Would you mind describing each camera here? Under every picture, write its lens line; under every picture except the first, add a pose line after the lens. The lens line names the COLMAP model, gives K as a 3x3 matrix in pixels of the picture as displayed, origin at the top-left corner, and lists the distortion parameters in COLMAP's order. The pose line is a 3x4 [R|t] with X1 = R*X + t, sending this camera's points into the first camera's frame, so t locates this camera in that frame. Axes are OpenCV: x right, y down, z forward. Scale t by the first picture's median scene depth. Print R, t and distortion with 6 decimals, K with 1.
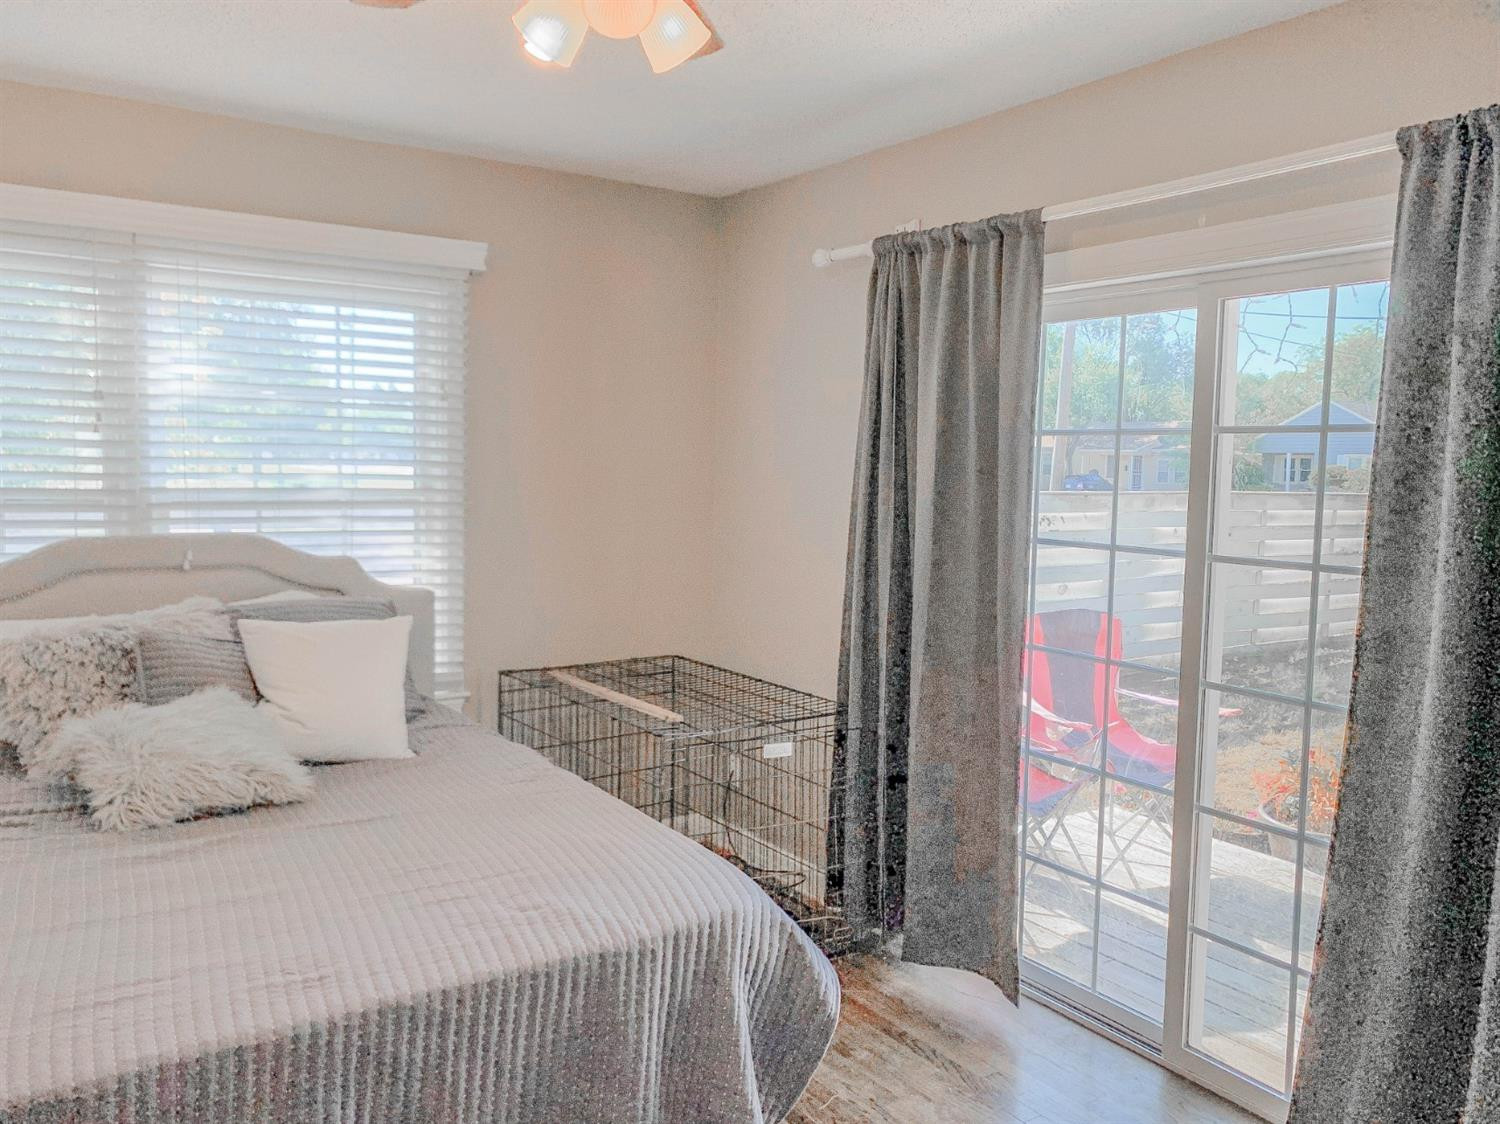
lens RADIAL K [[1179.9, 0, 750.0], [0, 1179.9, 562.0], [0, 0, 1]] dist [0.001079, -0.004699]
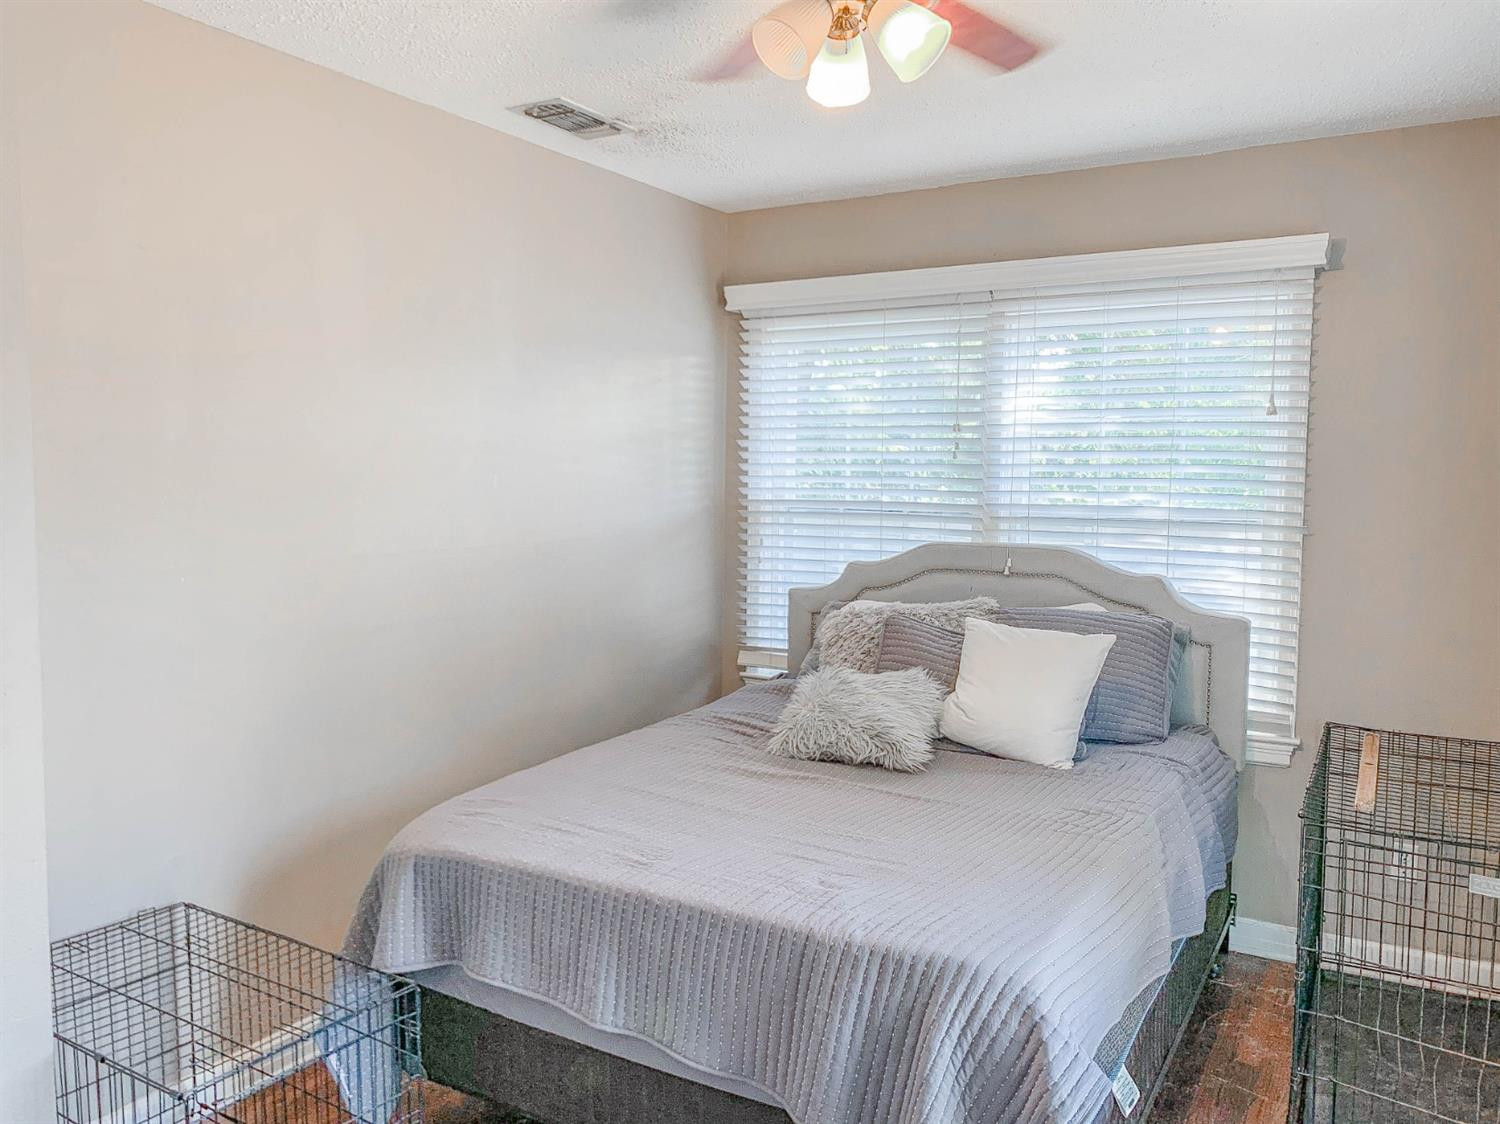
lens RADIAL K [[1179.9, 0, 750.0], [0, 1179.9, 562.0], [0, 0, 1]] dist [0.001079, -0.004699]
pose [[0.408777, 0.054846, -0.910985, 0.476889], [-0.081732, 0.996382, 0.023313, -0.012492], [0.908967, 0.064927, 0.411781, 0.299483]]
